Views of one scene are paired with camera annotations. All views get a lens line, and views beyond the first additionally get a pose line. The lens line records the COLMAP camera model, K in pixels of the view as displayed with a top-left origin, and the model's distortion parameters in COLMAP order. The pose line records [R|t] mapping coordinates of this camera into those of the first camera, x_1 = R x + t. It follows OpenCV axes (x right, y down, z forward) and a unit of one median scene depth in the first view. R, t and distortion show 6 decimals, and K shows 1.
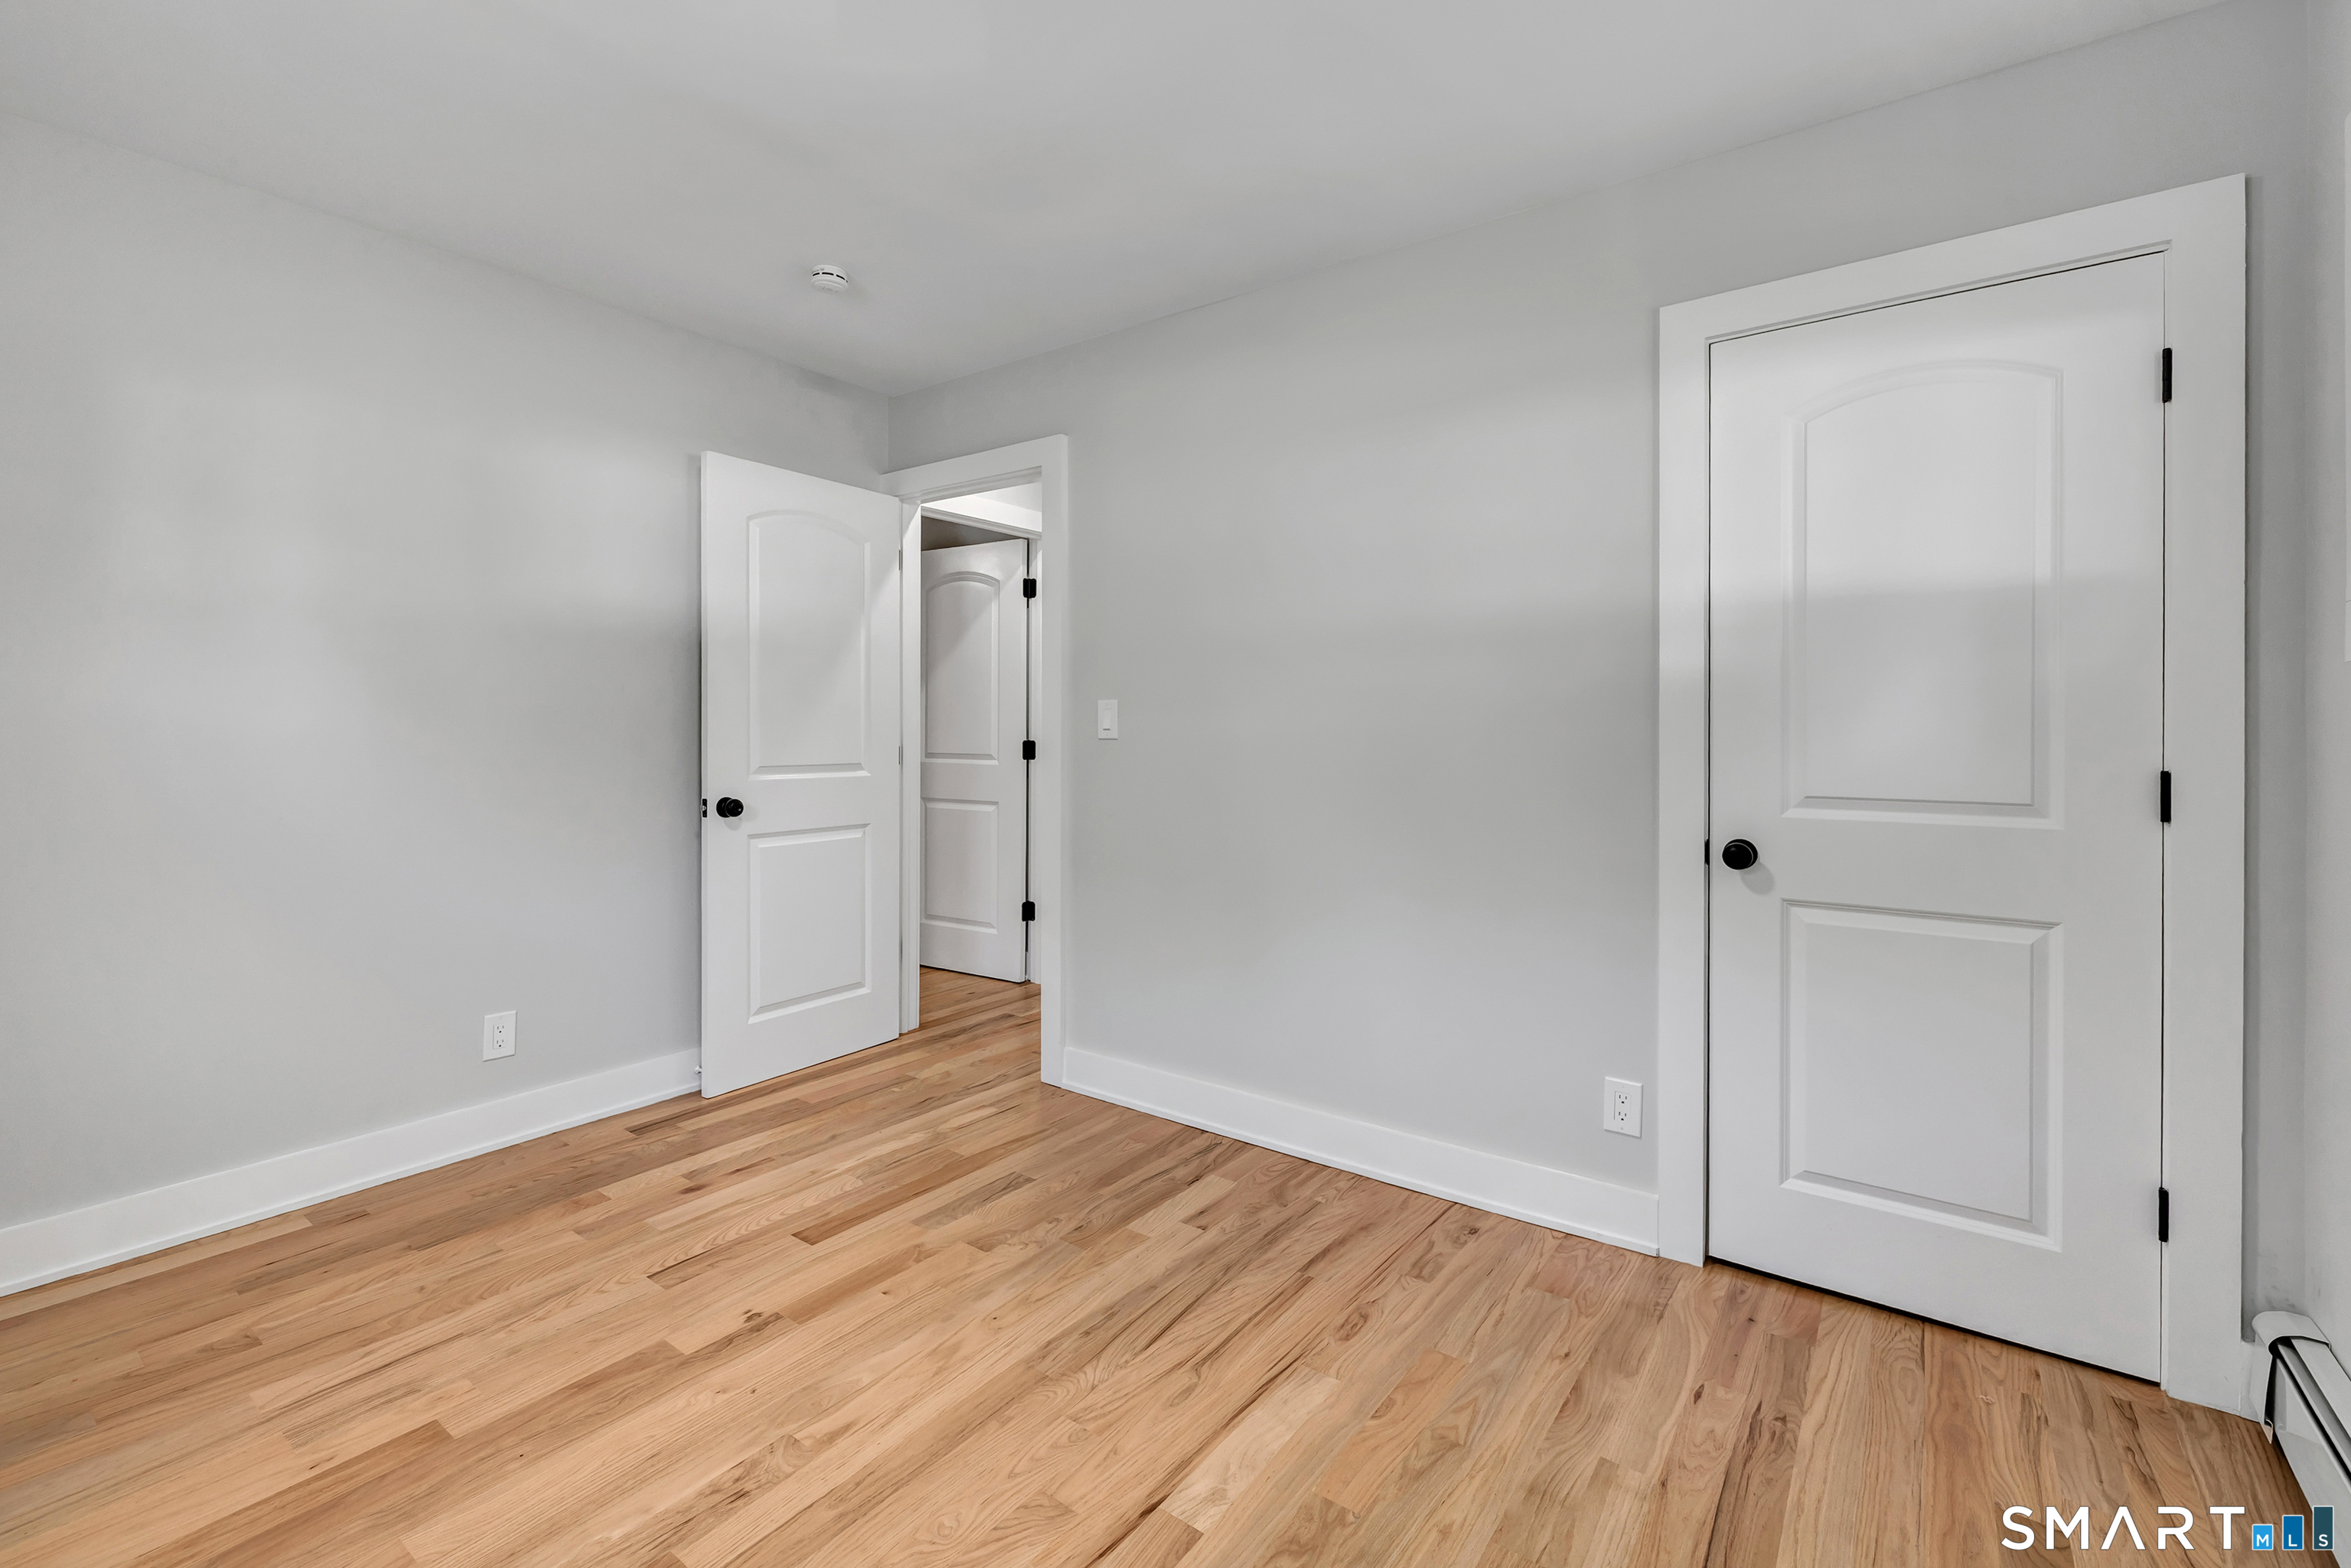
lens RADIAL K [[1032.2, 0, 1175.5], [0, 1032.2, 744.2], [0, 0, 1]] dist [-0.001054, -0.000017]
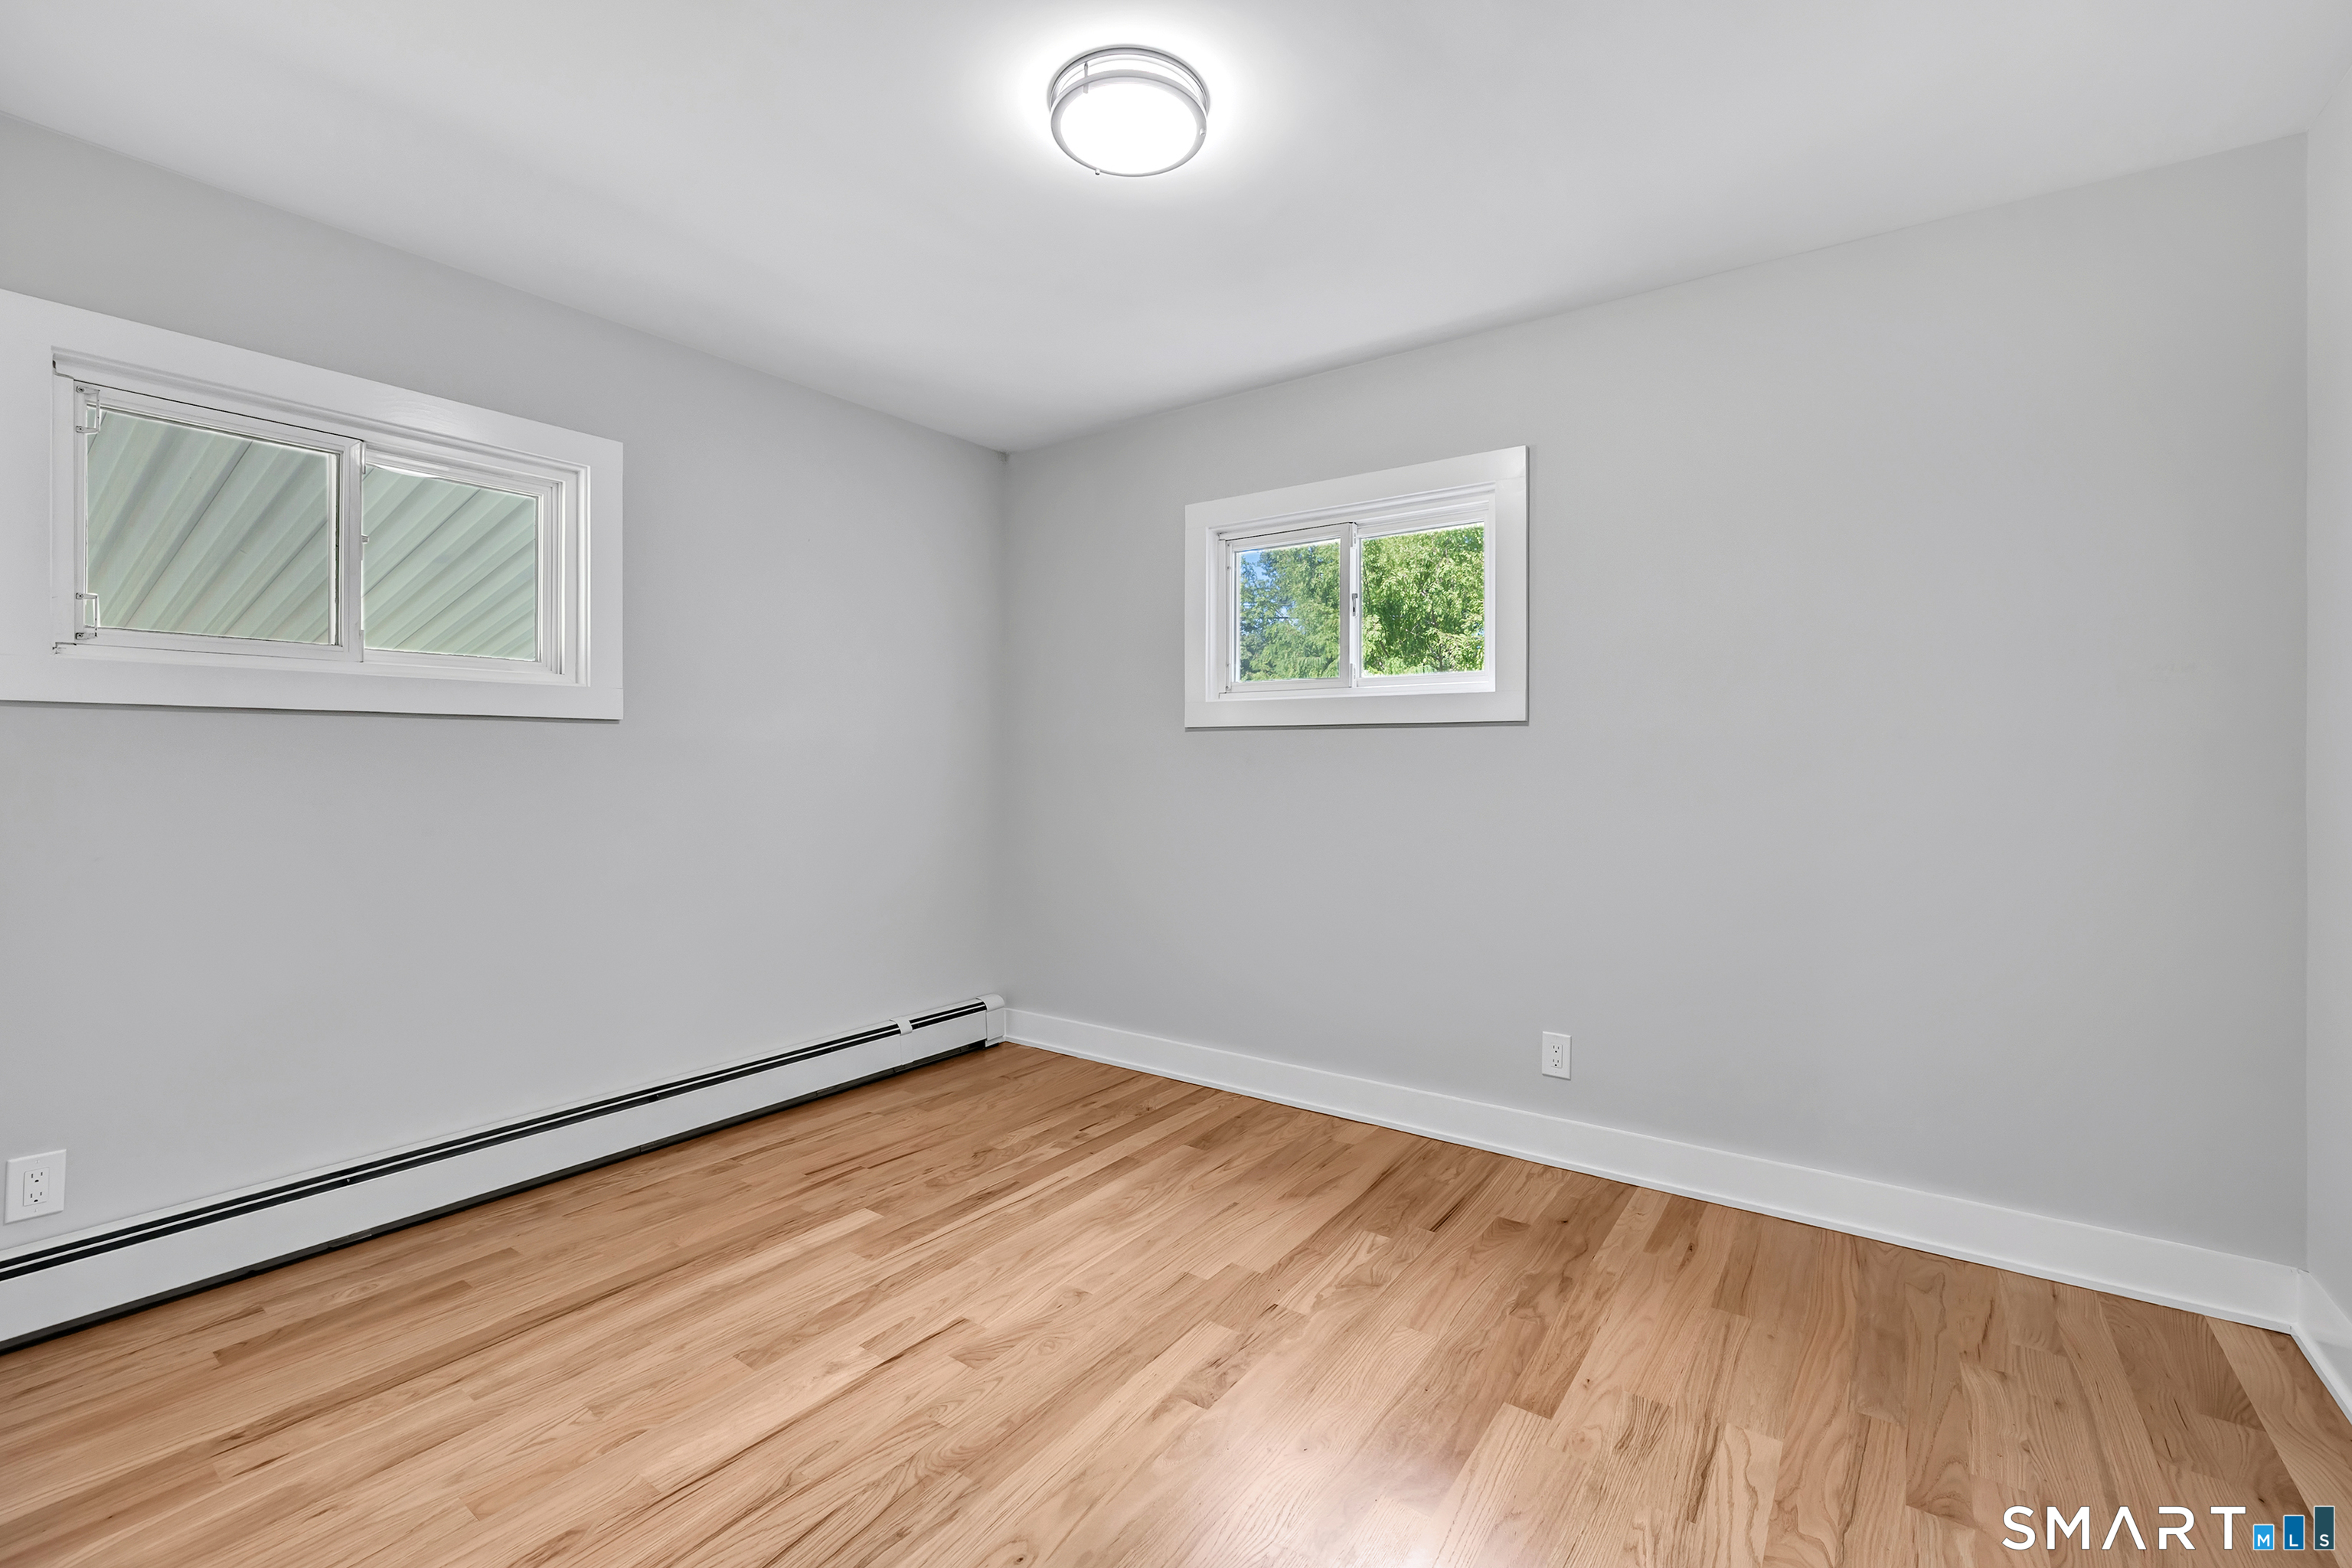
lens RADIAL K [[1032.6, 0, 1176.0], [0, 1032.6, 744.2], [0, 0, 1]] dist [-0.001054, -0.000017]
pose [[-0.999969, -0.006384, -0.004557, -0.330065], [-0.006357, 0.999962, -0.005988, -0.020922], [0.004595, -0.005958, -0.999972, 2.059352]]
